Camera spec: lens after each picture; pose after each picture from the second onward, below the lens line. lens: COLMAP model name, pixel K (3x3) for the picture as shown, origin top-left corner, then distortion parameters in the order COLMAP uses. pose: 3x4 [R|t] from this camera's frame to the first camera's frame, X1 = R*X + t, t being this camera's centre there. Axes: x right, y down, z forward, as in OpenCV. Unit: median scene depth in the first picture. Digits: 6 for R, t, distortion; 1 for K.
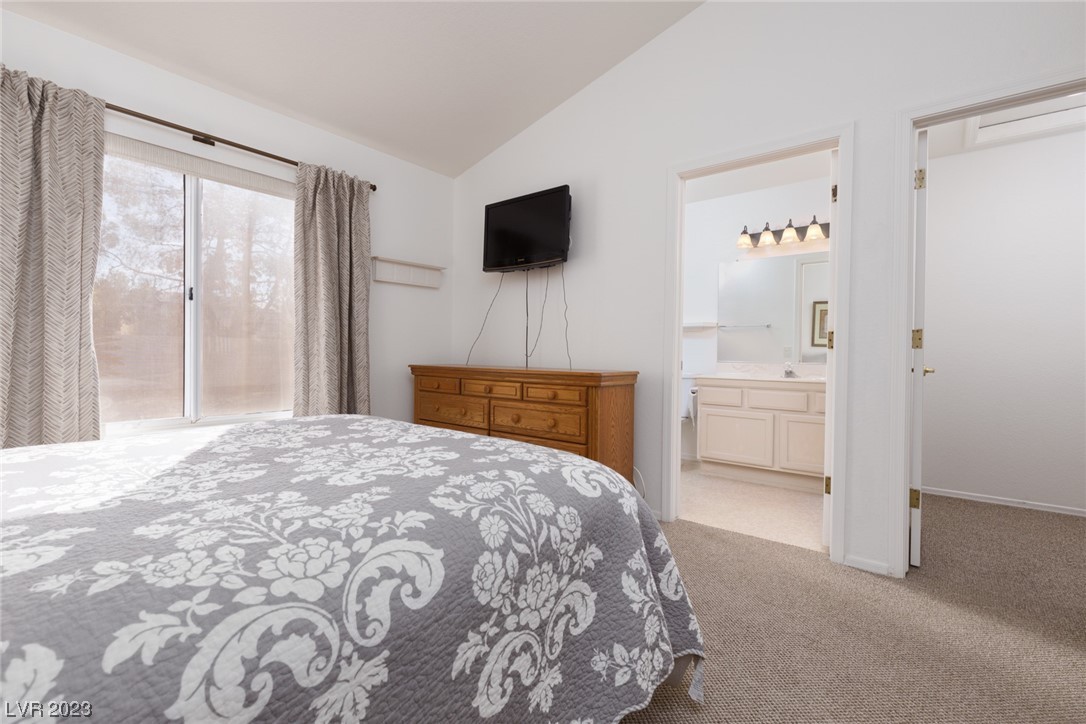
lens RADIAL K [[495.8, 0, 543.1], [0, 495.8, 358.2], [0, 0, 1]] dist [0.002063, -0.000318]
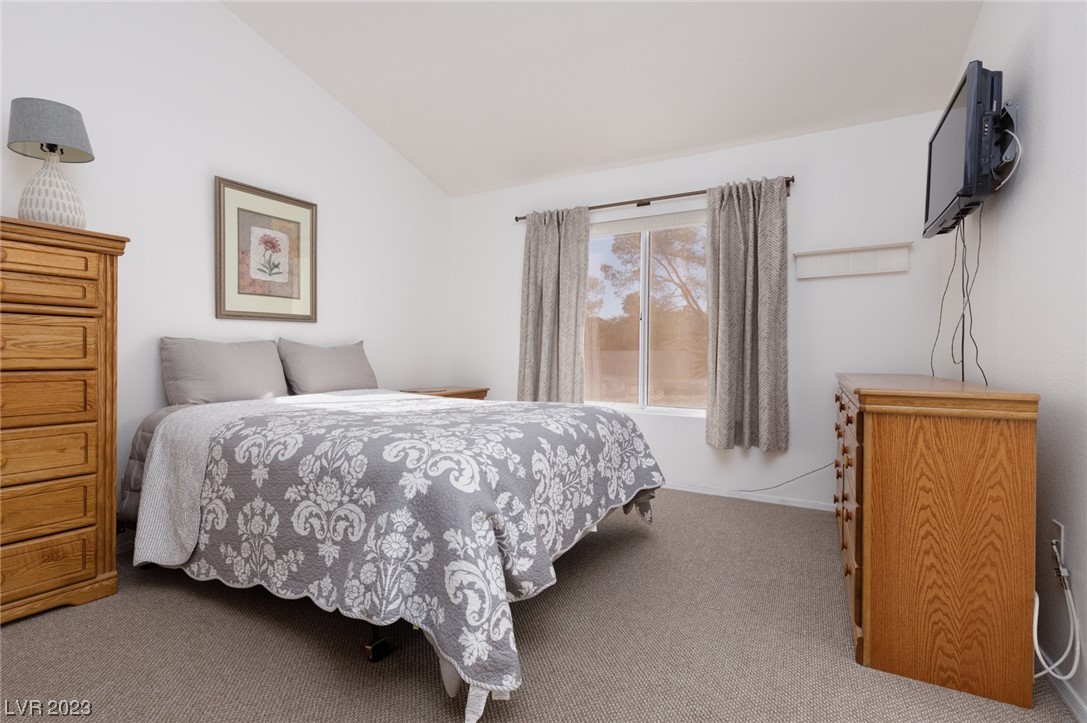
lens RADIAL K [[496.2, 0, 543.6], [0, 496.2, 357.7], [0, 0, 1]] dist [0.002063, -0.000318]
pose [[0.169704, -0.002428, -0.985492, 1.831910], [-0.016486, 0.999850, -0.005302, 0.002980], [0.985357, 0.017147, 0.169639, 1.451583]]
